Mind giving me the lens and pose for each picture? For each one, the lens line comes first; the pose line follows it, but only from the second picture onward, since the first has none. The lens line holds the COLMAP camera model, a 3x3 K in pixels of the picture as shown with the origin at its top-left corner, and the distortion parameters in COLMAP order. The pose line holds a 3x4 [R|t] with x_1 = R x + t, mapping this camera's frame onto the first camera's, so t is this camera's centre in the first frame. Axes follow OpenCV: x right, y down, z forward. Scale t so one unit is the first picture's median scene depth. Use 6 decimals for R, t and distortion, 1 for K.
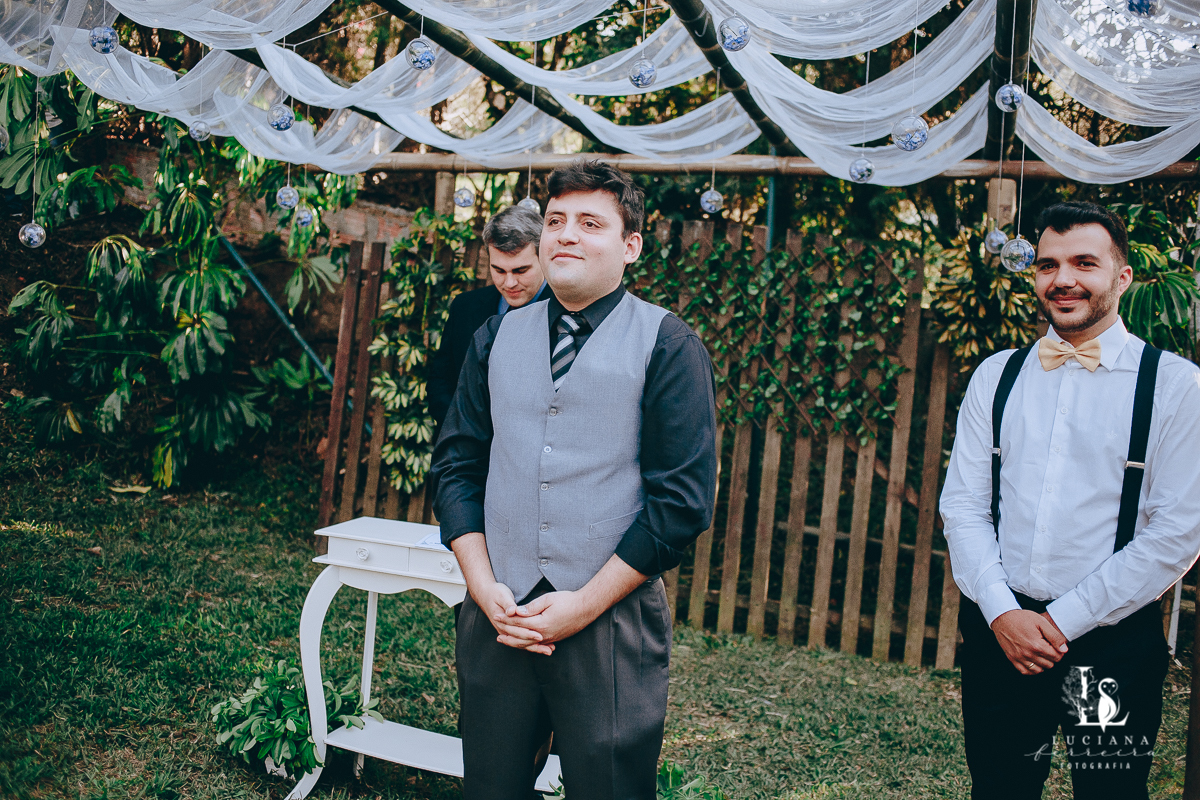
lens RADIAL K [[1161.0, 0, 600.0], [0, 1161.0, 400.0], [0, 0, 1]] dist [-0.020989, -0.019920]
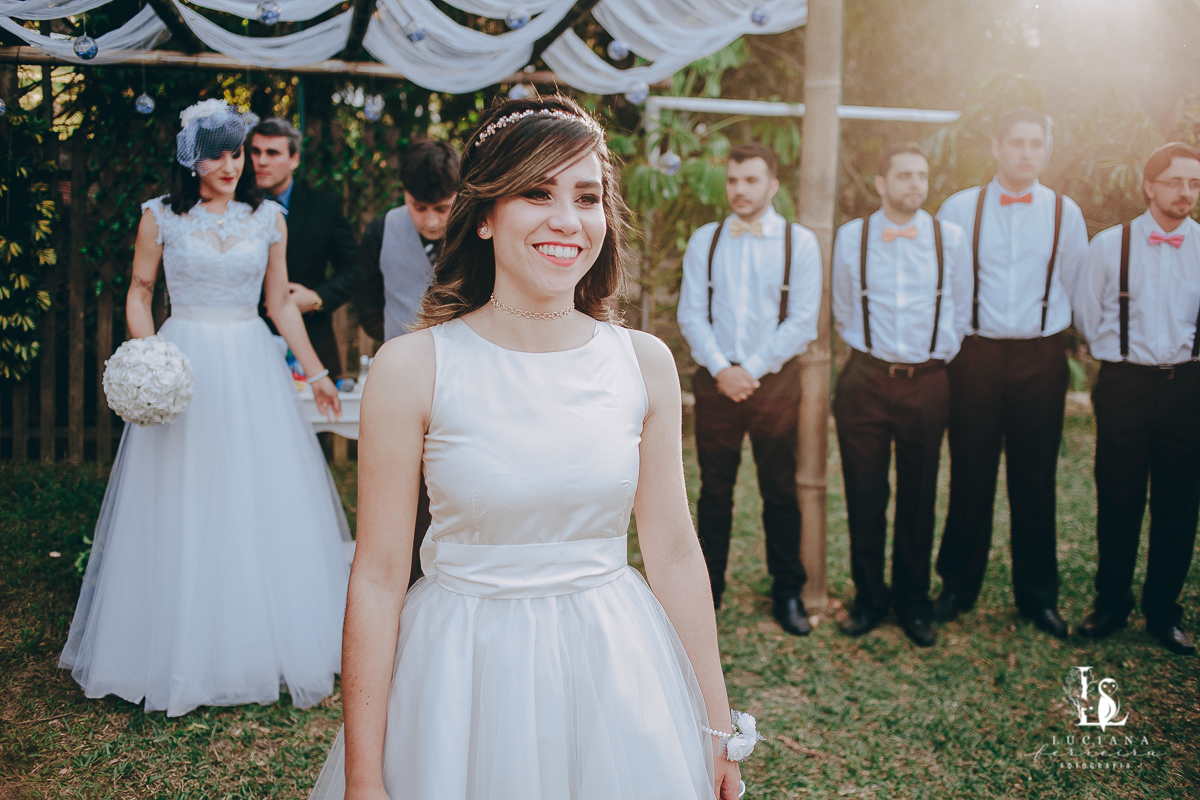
lens RADIAL K [[1194.2, 0, 600.0], [0, 1194.2, 400.0], [0, 0, 1]] dist [-0.022767, -0.025893]
pose [[0.841118, -0.124022, 0.526440, -0.320895], [0.061692, 0.989001, 0.134427, -0.015390], [-0.537321, -0.080592, 0.839518, -0.195239]]
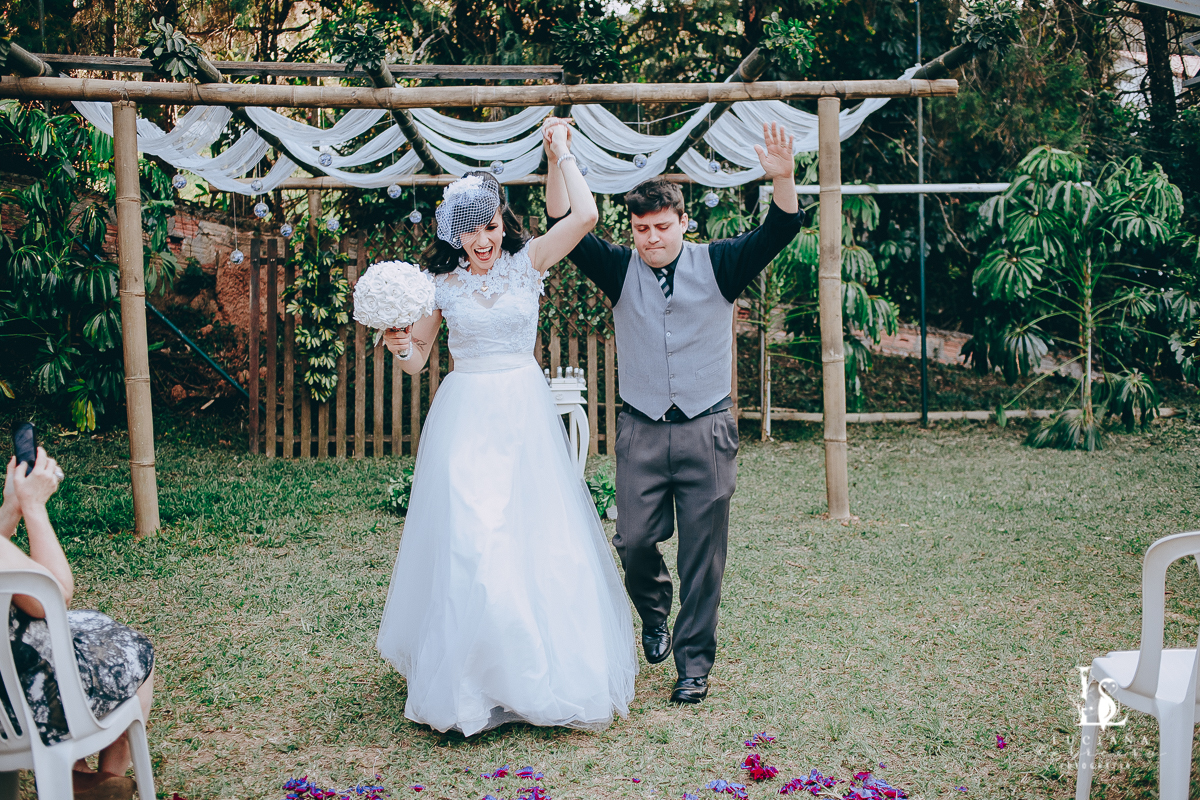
lens RADIAL K [[1225.9, 0, 600.0], [0, 1225.9, 400.0], [0, 0, 1]] dist [-0.035751, 0.031680]
pose [[0.911850, -0.117040, 0.393486, -0.521712], [0.098444, 0.992872, 0.067194, 0.005030], [-0.398546, -0.022534, 0.916872, -0.702101]]
